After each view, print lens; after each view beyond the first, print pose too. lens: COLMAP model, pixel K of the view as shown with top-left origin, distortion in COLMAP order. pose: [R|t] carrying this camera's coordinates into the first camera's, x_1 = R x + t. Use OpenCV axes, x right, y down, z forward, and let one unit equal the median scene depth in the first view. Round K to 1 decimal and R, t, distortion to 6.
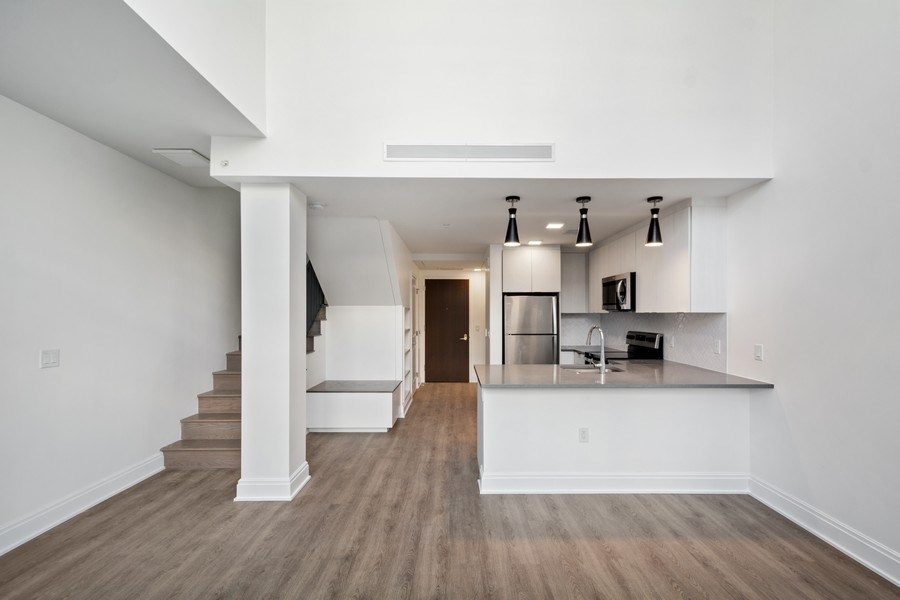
lens RADIAL K [[388.6, 0, 455.2], [0, 388.6, 308.5], [0, 0, 1]] dist [0.004151, -0.000096]
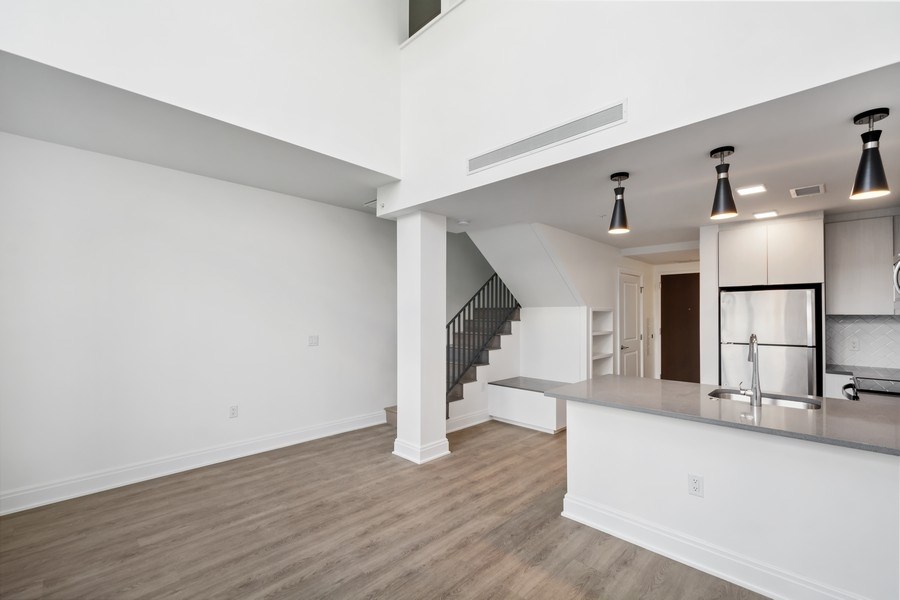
lens RADIAL K [[388.6, 0, 470.4], [0, 388.6, 308.7], [0, 0, 1]] dist [0.004151, -0.000096]
pose [[0.722437, -0.009549, -0.691371, 0.565296], [0.008073, 0.999953, -0.005375, 0.001620], [0.691390, -0.001698, 0.722480, 0.212614]]
